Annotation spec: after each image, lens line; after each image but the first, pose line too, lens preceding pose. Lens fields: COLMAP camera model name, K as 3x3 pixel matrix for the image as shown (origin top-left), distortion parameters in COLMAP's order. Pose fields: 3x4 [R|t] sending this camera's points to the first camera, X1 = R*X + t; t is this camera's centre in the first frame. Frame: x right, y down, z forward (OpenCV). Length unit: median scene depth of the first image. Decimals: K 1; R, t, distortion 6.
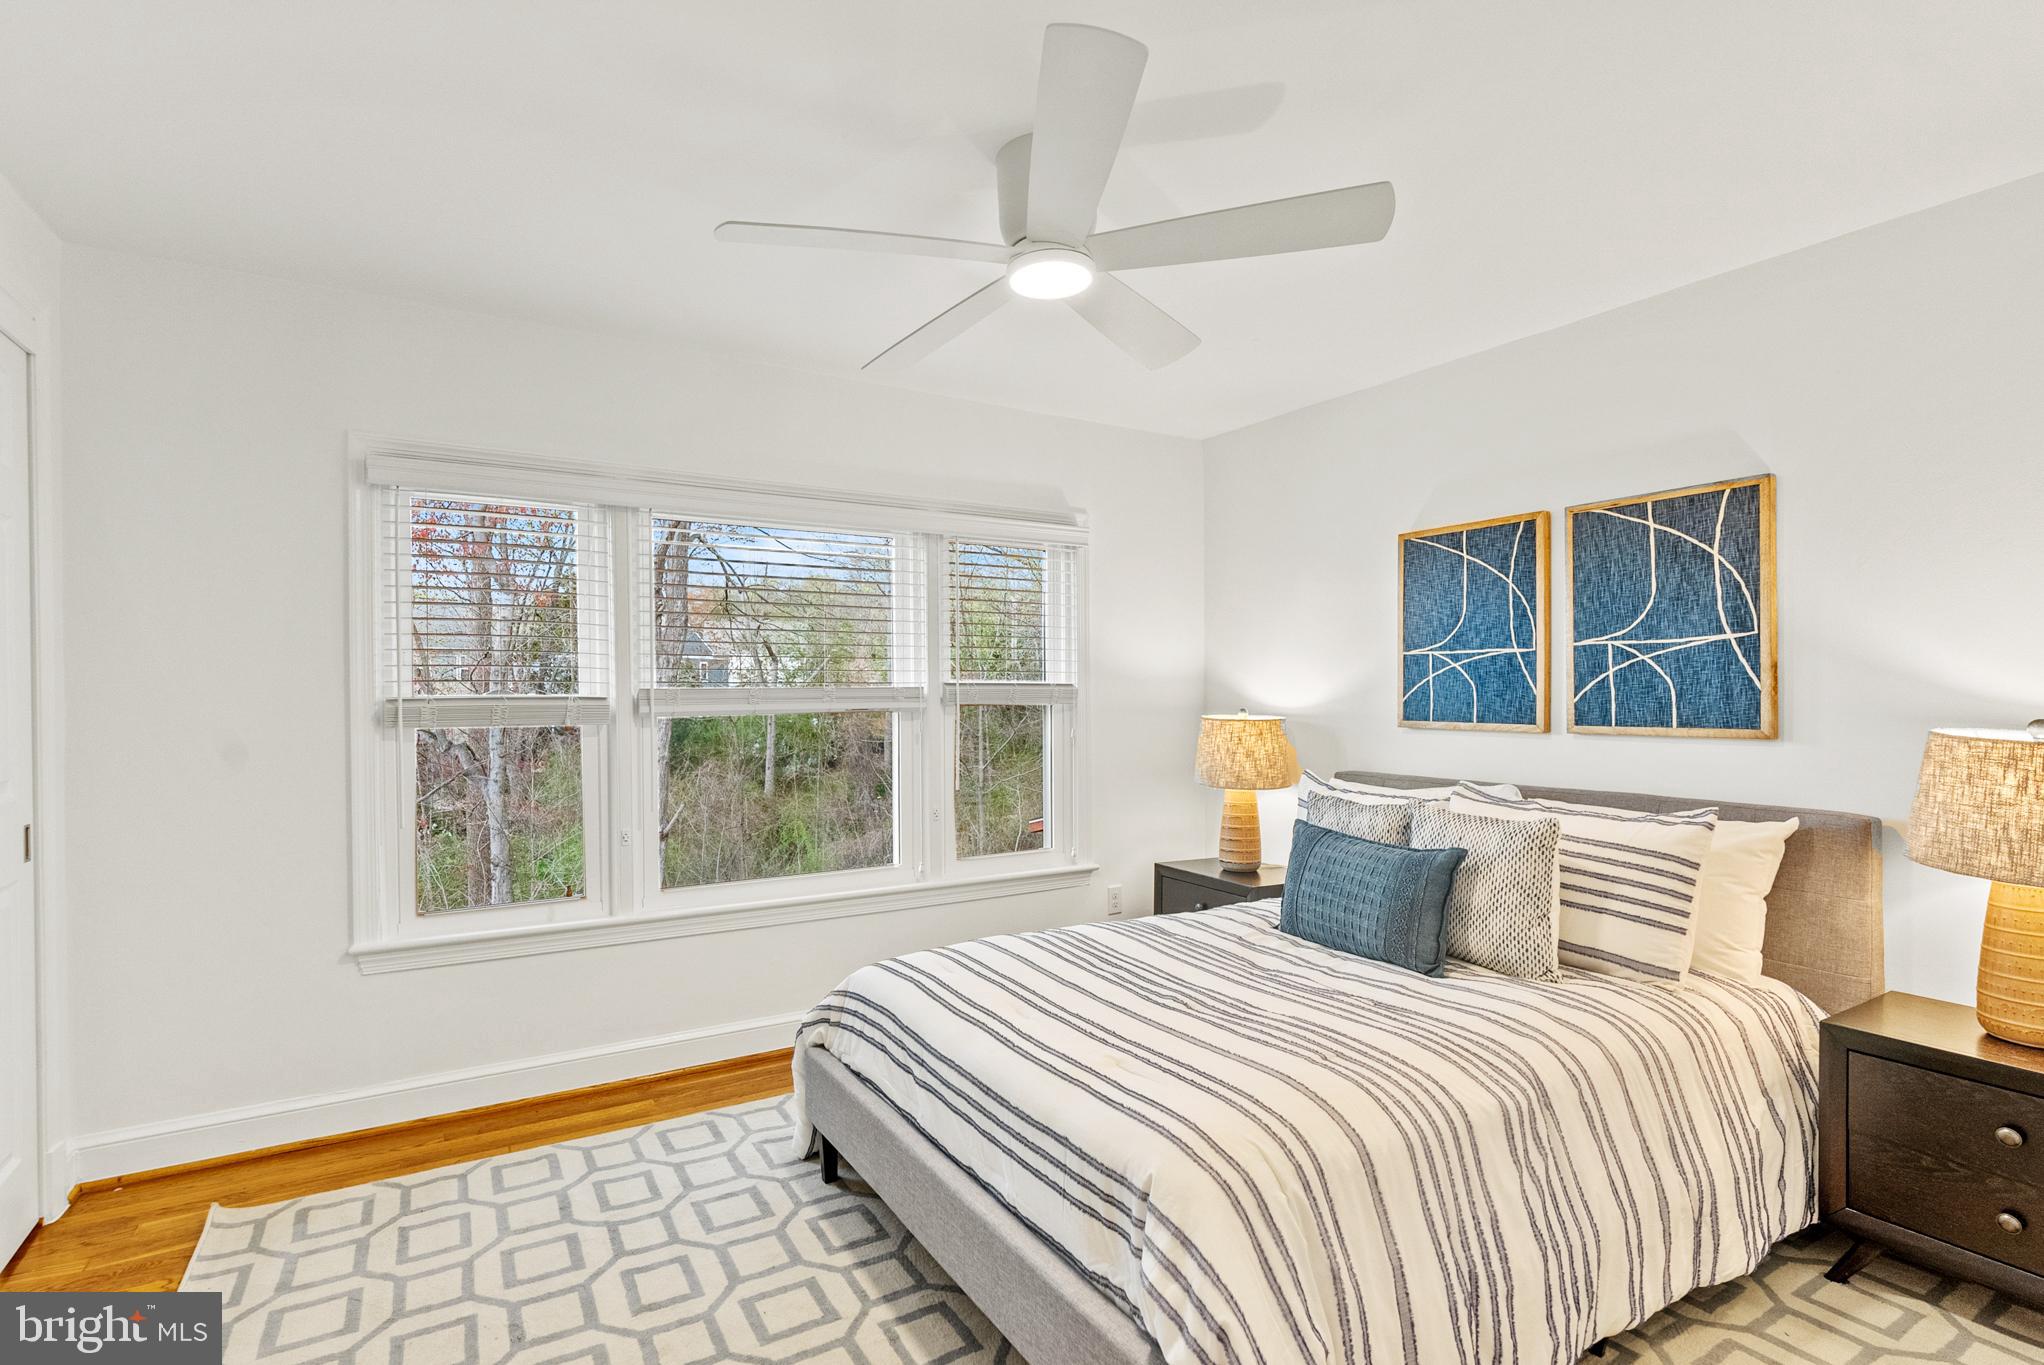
lens RADIAL K [[966.1, 0, 992.9], [0, 966.1, 708.0], [0, 0, 1]] dist [-0.003856, 0.002617]
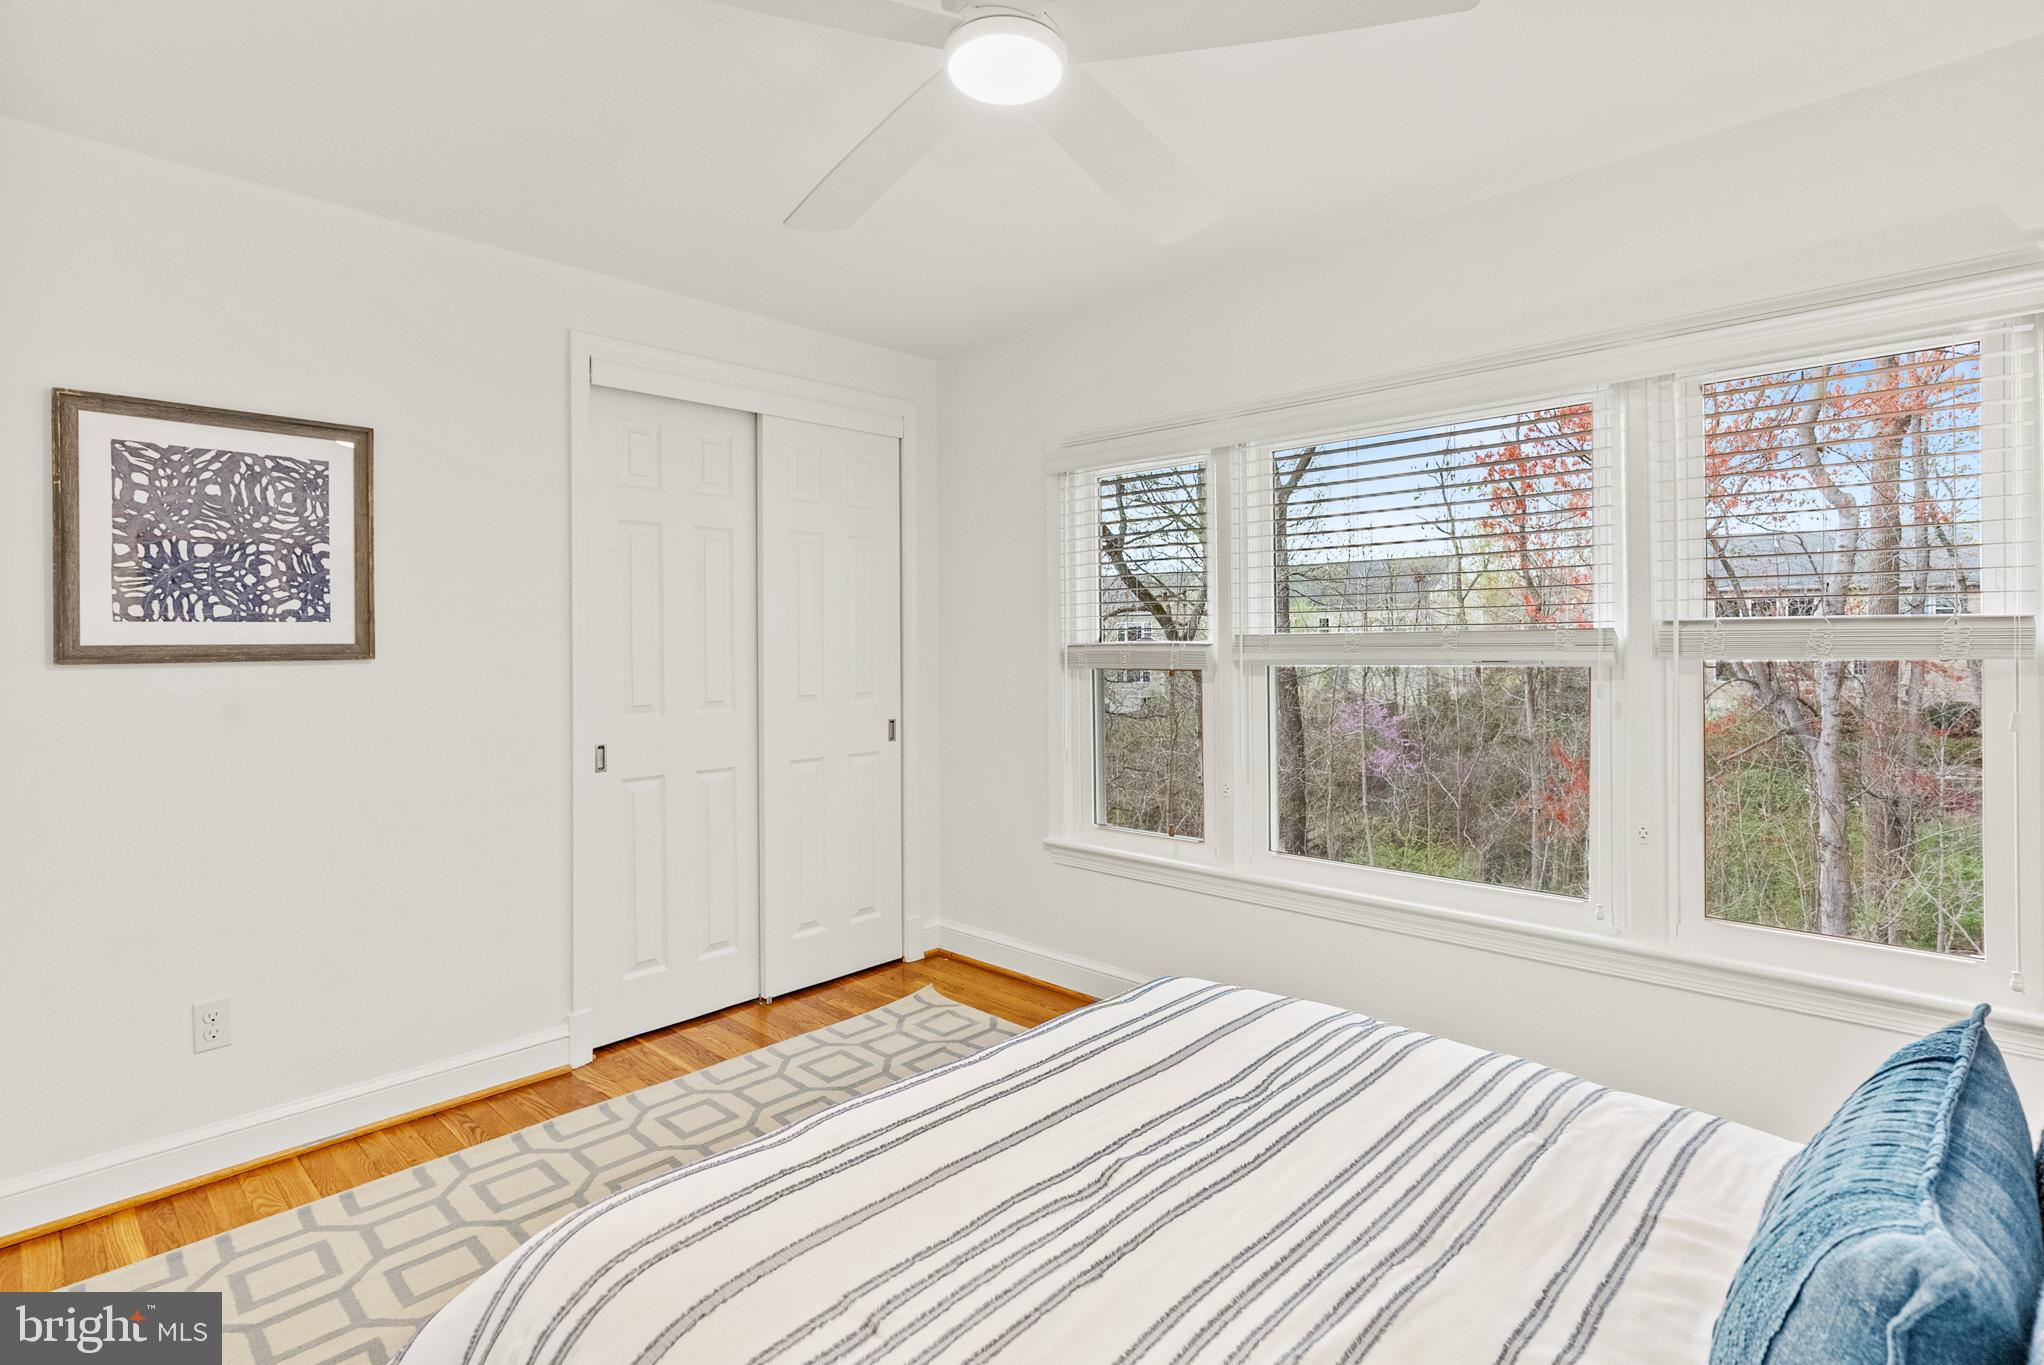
lens RADIAL K [[966.1, 0, 1019.3], [0, 966.1, 672.8], [0, 0, 1]] dist [-0.003856, 0.002617]
pose [[0.254997, 0.017569, -0.966782, 0.465843], [-0.001699, 0.999842, 0.017722, 0.006688], [0.966940, -0.002877, 0.254987, 0.538515]]
